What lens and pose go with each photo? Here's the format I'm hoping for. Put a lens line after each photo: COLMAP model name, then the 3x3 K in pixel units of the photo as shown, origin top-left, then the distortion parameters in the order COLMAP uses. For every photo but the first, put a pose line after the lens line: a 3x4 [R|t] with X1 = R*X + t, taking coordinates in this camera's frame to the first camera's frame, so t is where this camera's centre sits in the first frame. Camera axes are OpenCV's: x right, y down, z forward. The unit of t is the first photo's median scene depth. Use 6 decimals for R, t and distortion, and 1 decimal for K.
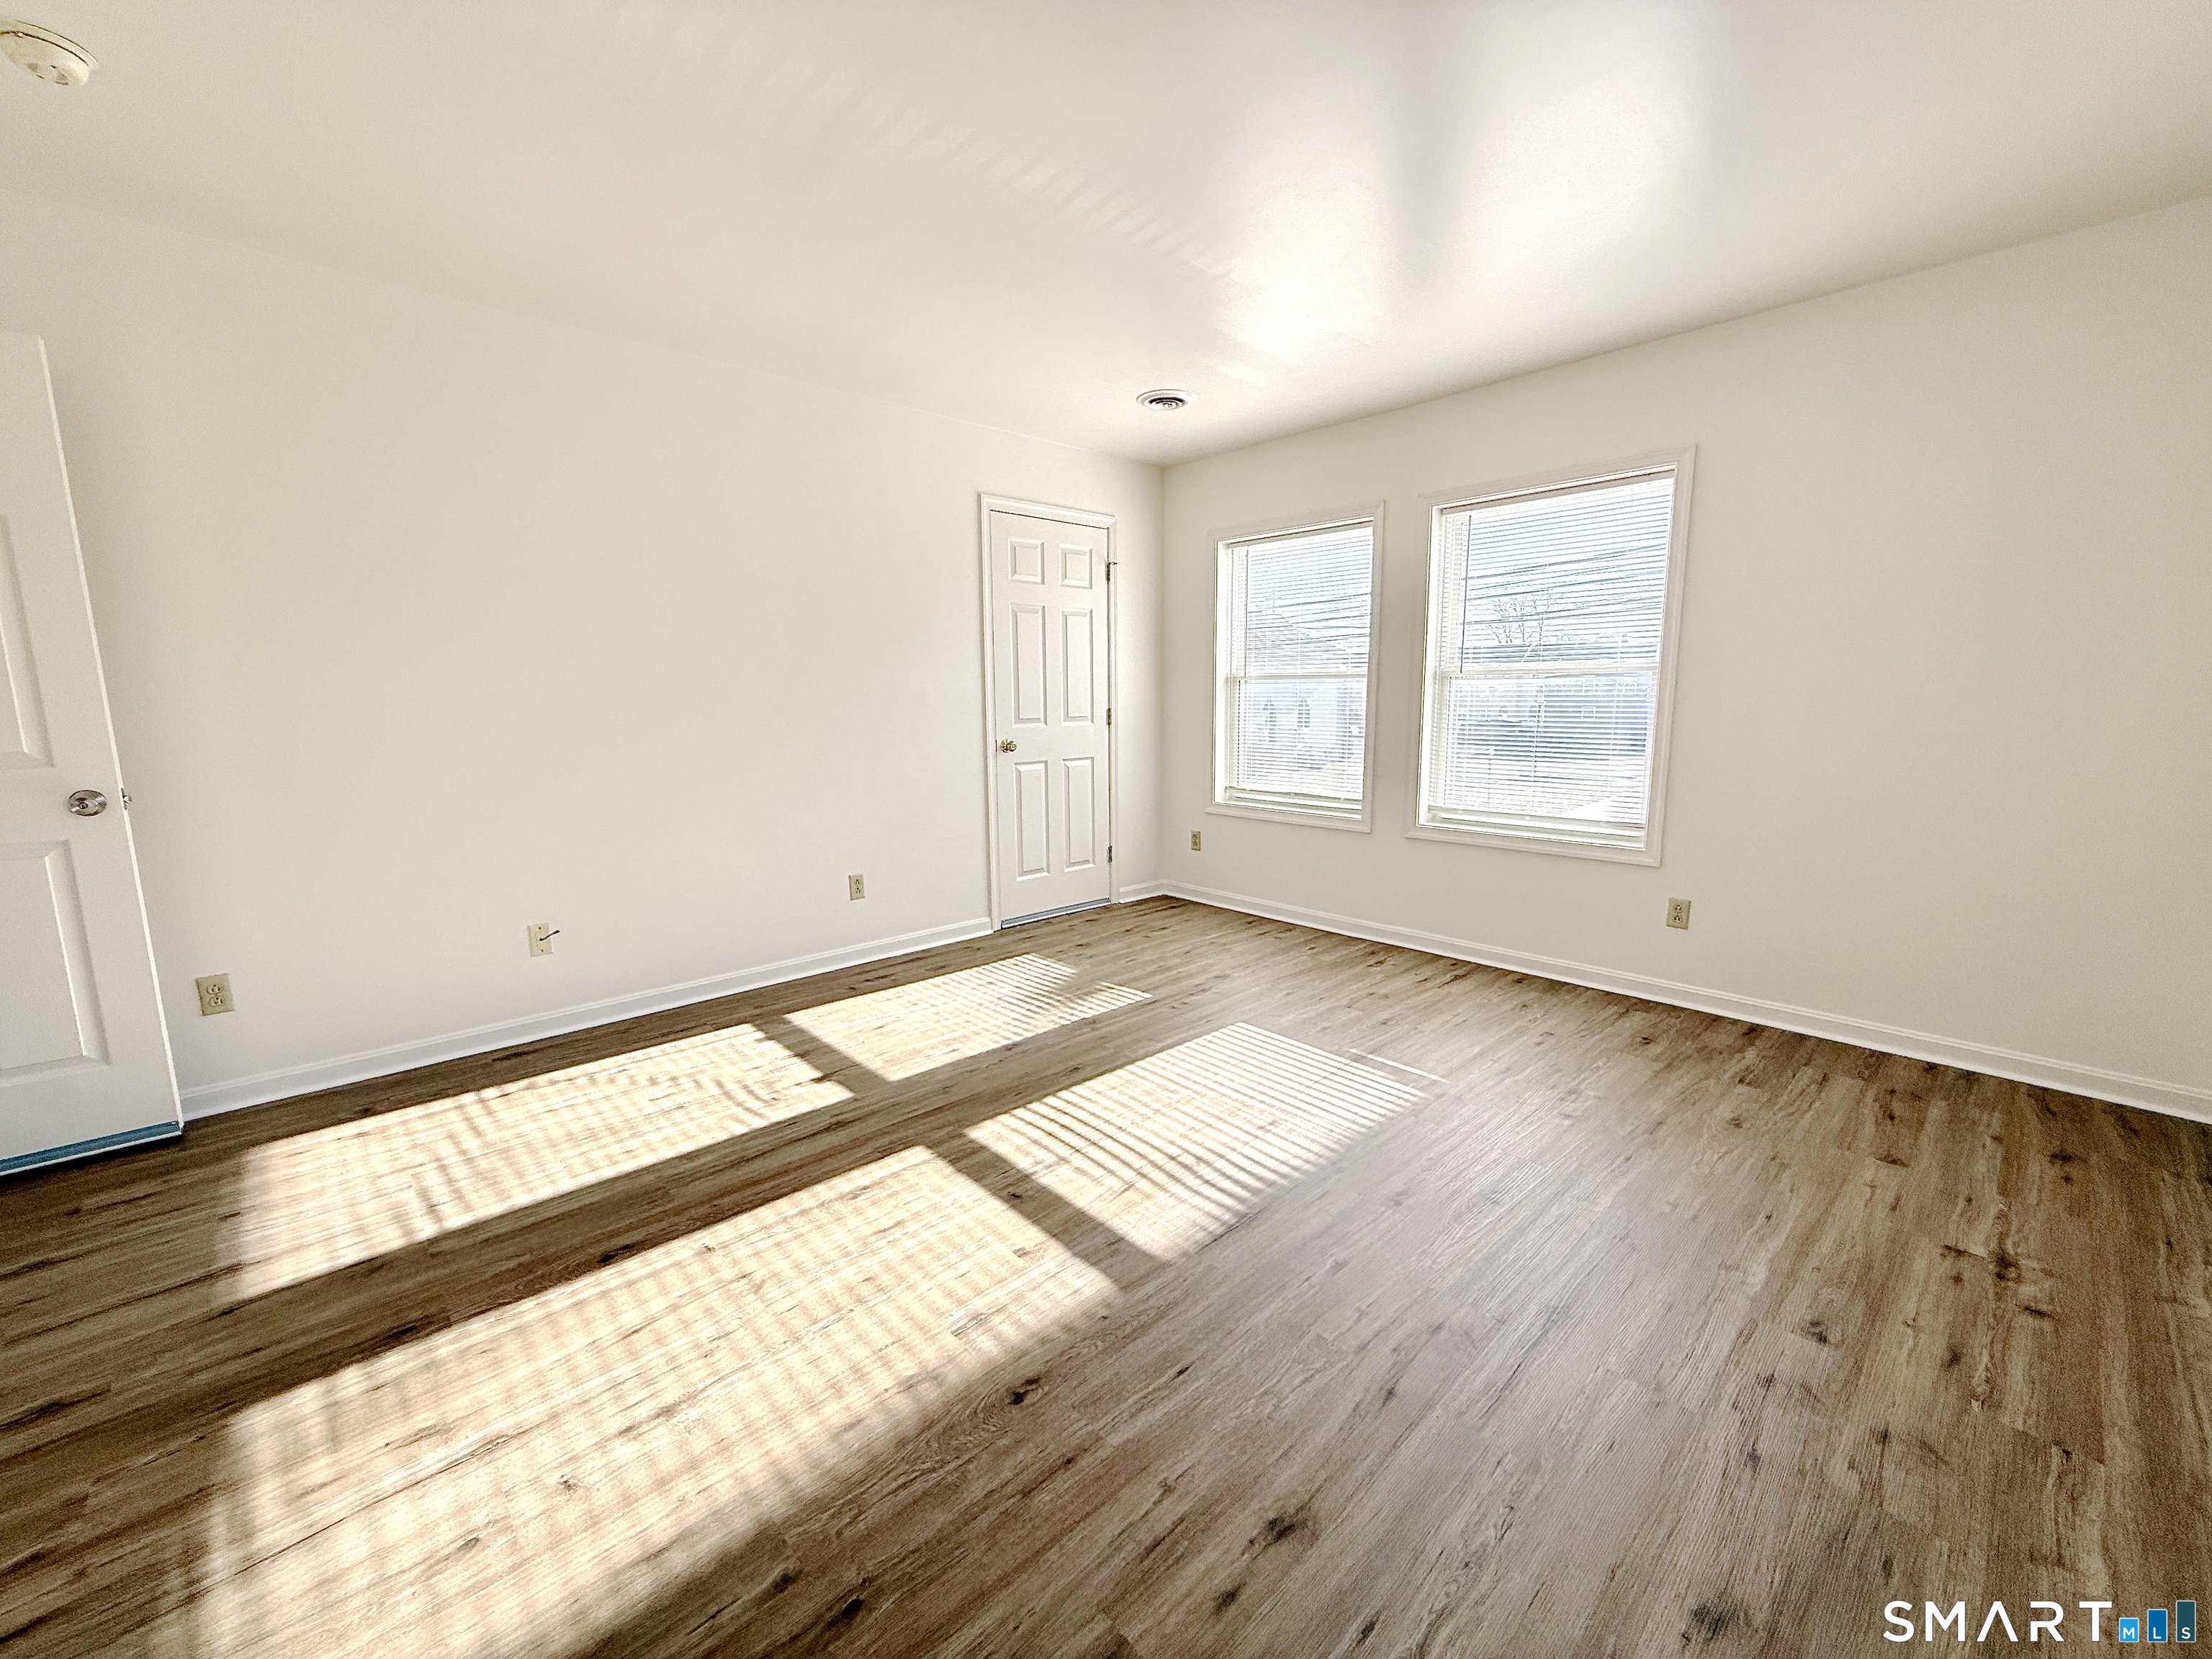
lens RADIAL K [[878.1, 0, 1101.5], [0, 878.1, 827.0], [0, 0, 1]] dist [0.000139, 0.000622]
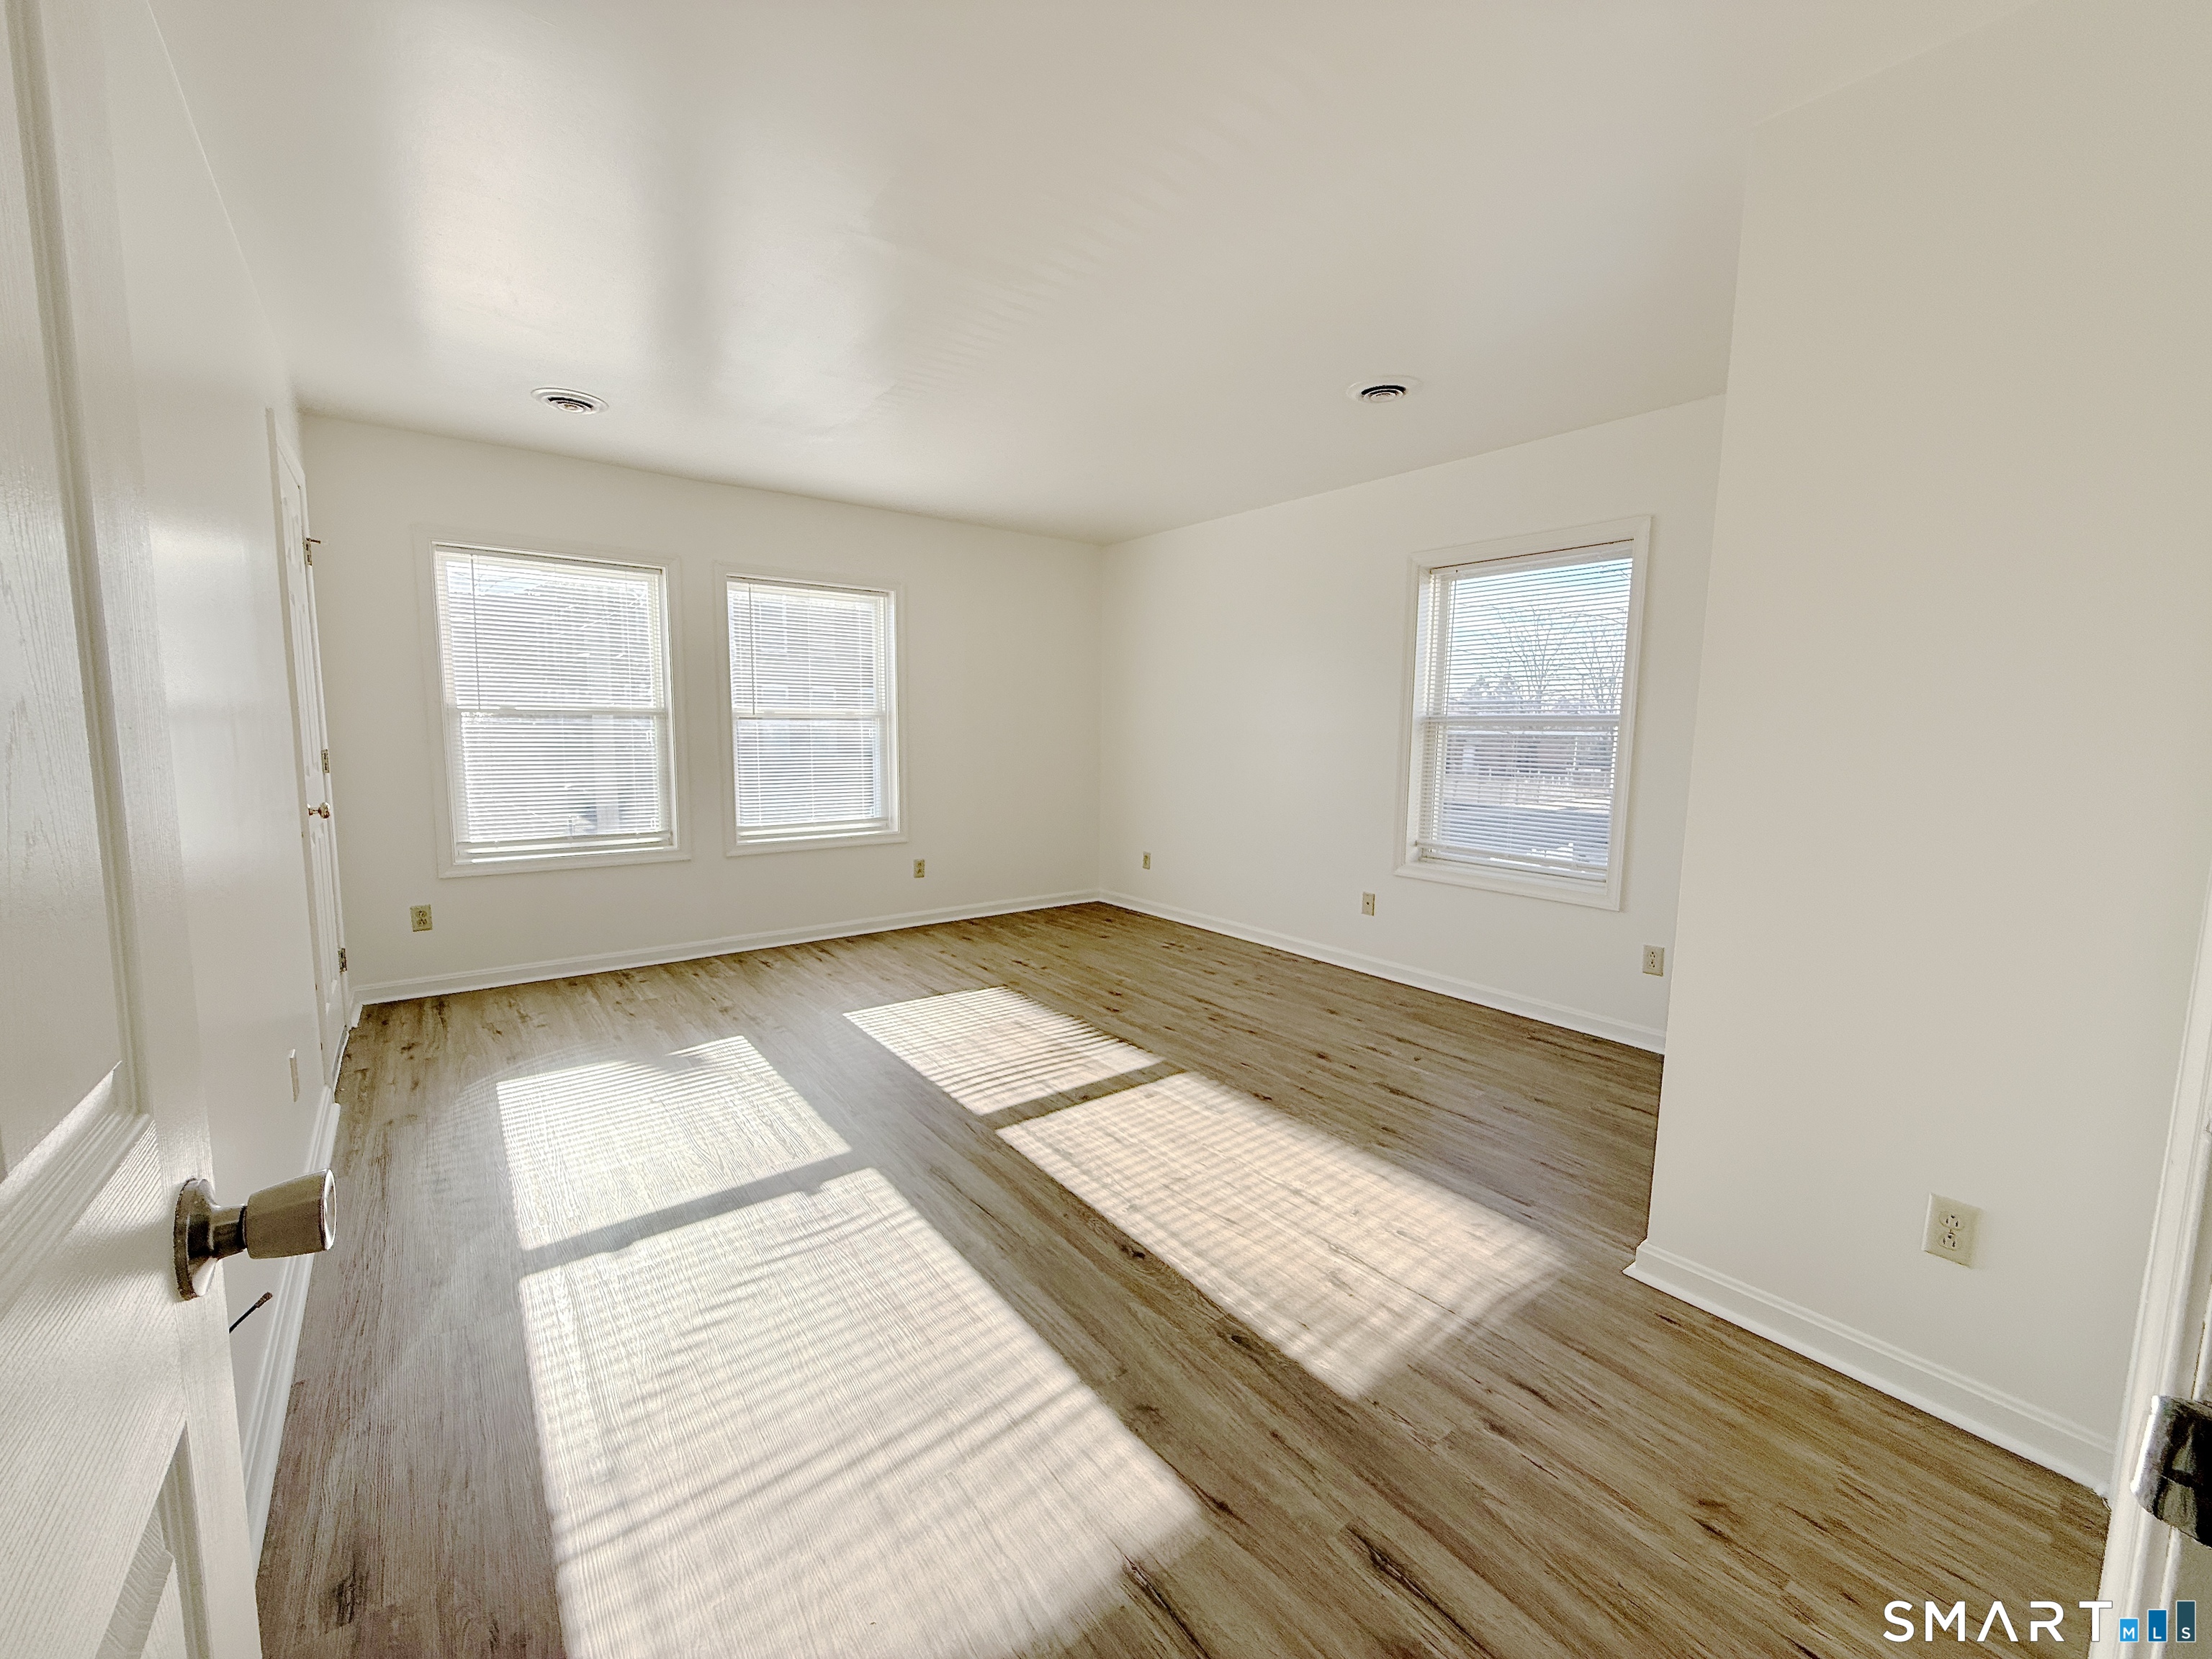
lens RADIAL K [[878.1, 0, 1101.5], [0, 878.1, 827.0], [0, 0, 1]] dist [0.000139, 0.000622]
pose [[0.085163, -0.105342, 0.990783, -1.220479], [0.138146, 0.986039, 0.092963, -0.108582], [-0.986744, 0.128956, 0.098526, 0.666985]]
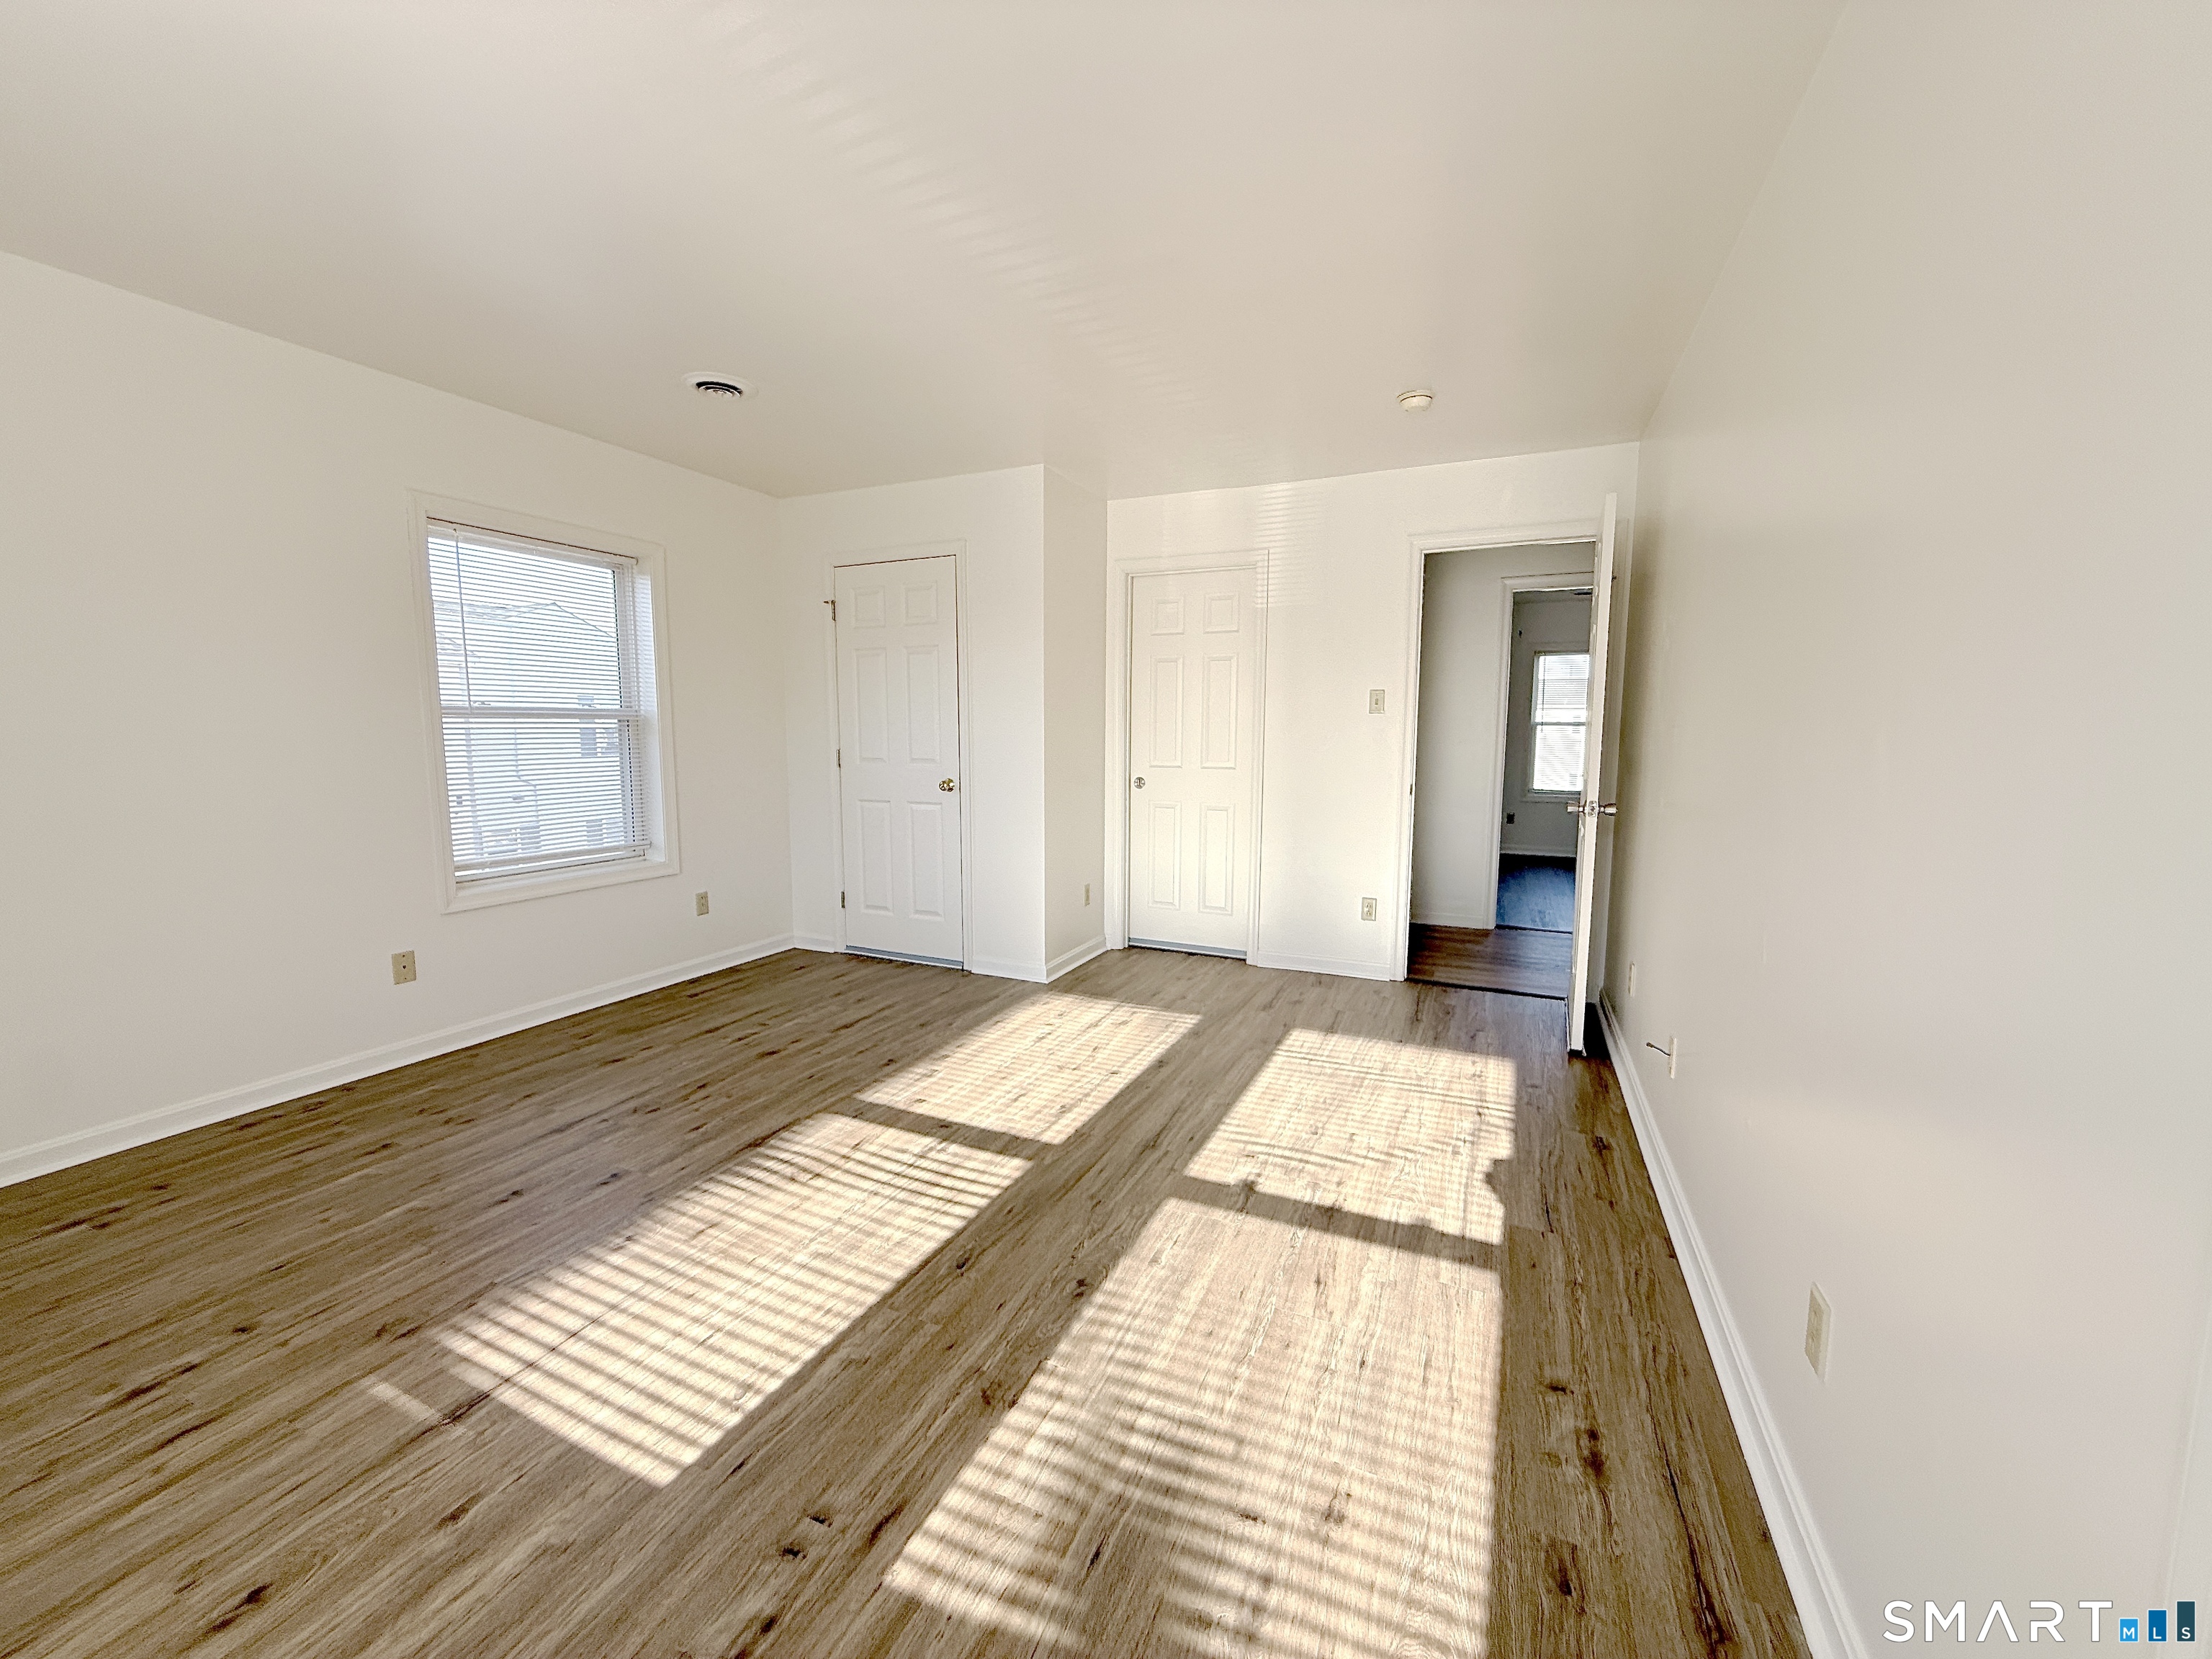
lens RADIAL K [[878.1, 0, 1101.5], [0, 878.1, 827.0], [0, 0, 1]] dist [0.000139, 0.000622]
pose [[-0.921546, 0.047821, -0.385313, 0.141944], [-0.055673, 0.965857, 0.253025, -0.291654], [0.384257, 0.254625, -0.887419, 1.809738]]
